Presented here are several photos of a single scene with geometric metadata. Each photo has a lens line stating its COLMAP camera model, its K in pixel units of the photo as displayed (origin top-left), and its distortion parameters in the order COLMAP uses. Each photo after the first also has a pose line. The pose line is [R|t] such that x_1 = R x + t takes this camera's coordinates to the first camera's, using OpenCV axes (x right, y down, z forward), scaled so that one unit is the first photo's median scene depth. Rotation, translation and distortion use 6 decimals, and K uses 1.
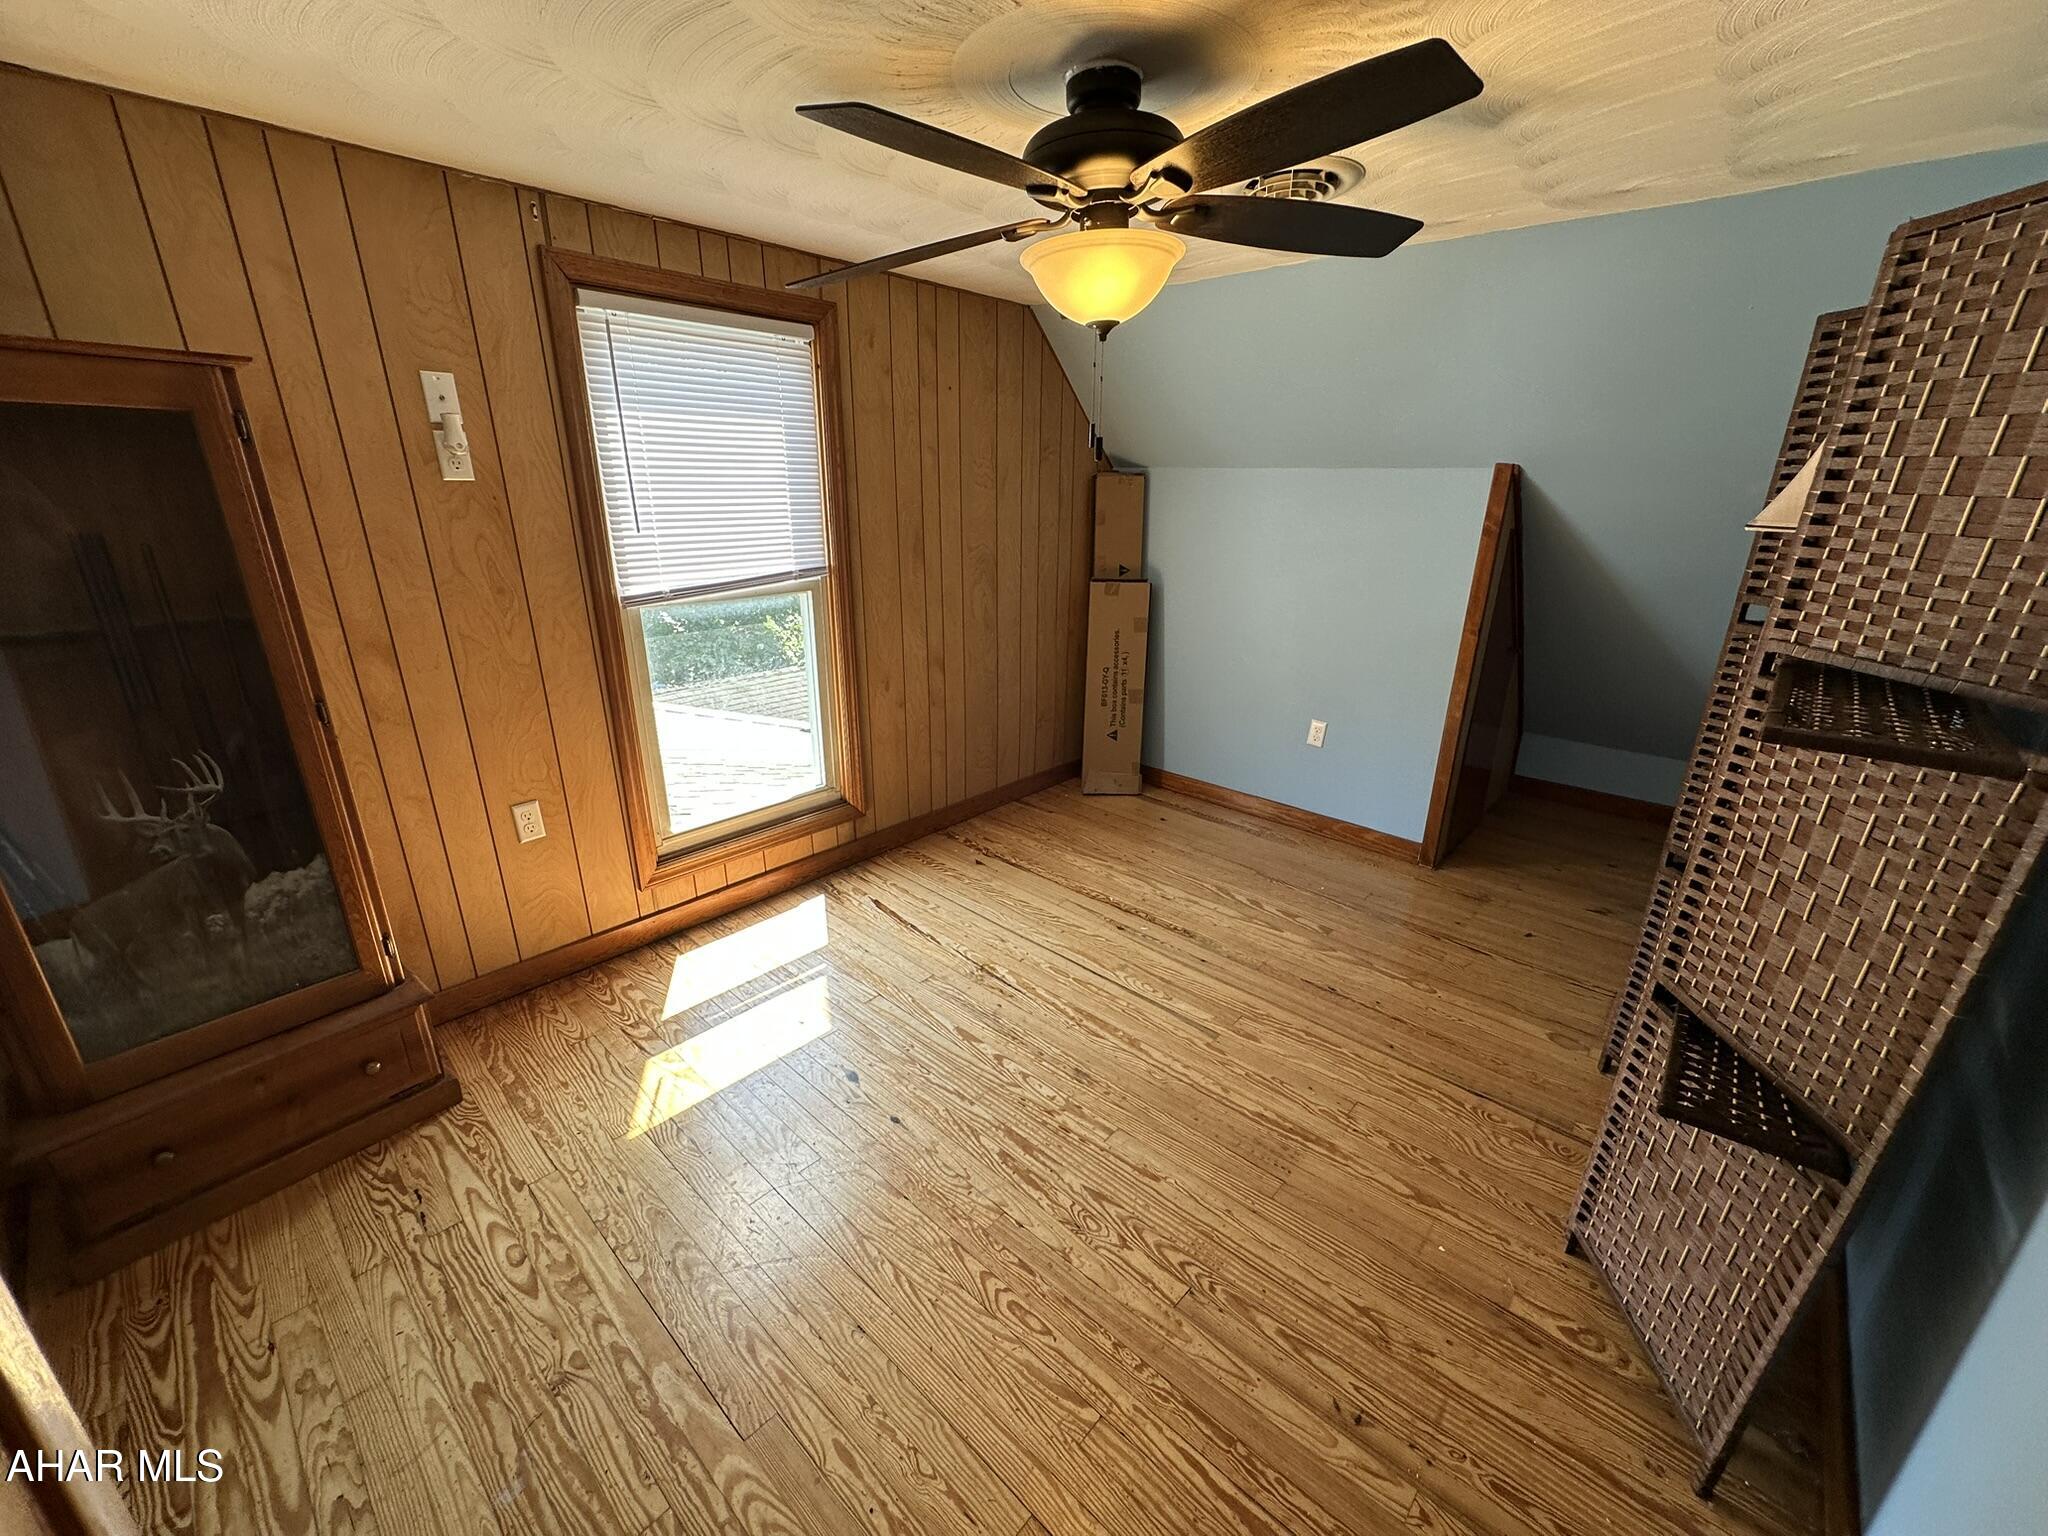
lens RADIAL K [[816.5, 0, 1017.7], [0, 816.5, 772.0], [0, 0, 1]] dist [-0.000965, 0.000261]
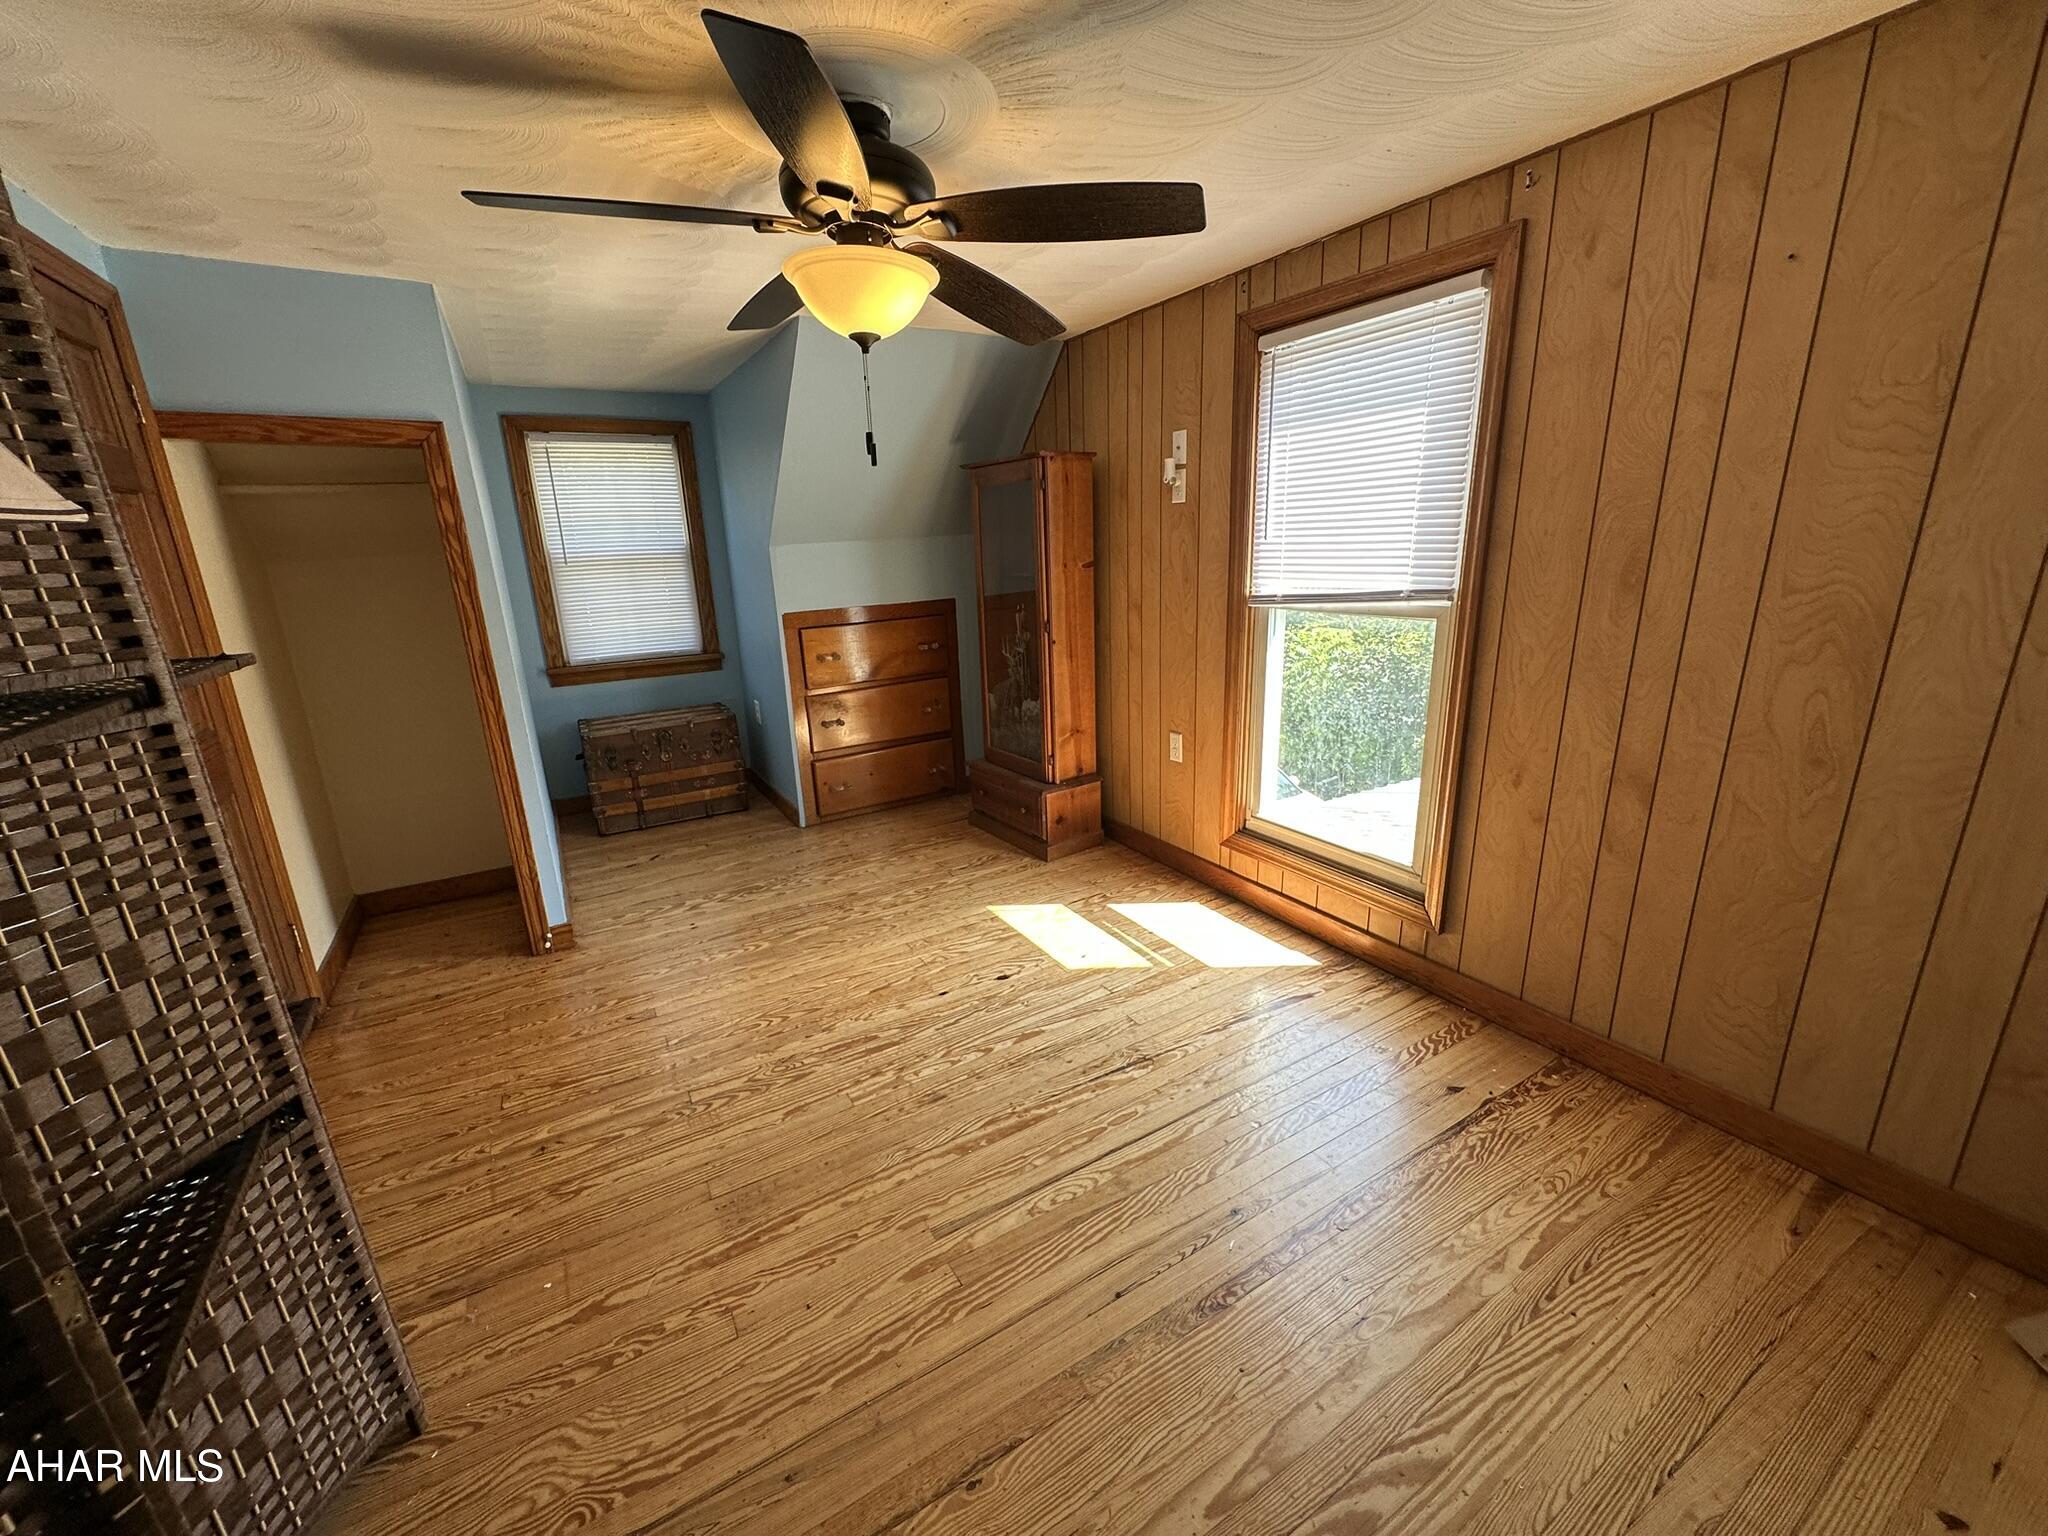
lens RADIAL K [[816.5, 0, 1022.0], [0, 816.5, 770.2], [0, 0, 1]] dist [-0.000965, 0.000261]
pose [[-0.284569, 0.263481, -0.921737, 0.729165], [-0.289136, 0.893126, 0.344568, -0.292776], [0.914014, 0.364560, -0.177974, 0.983104]]
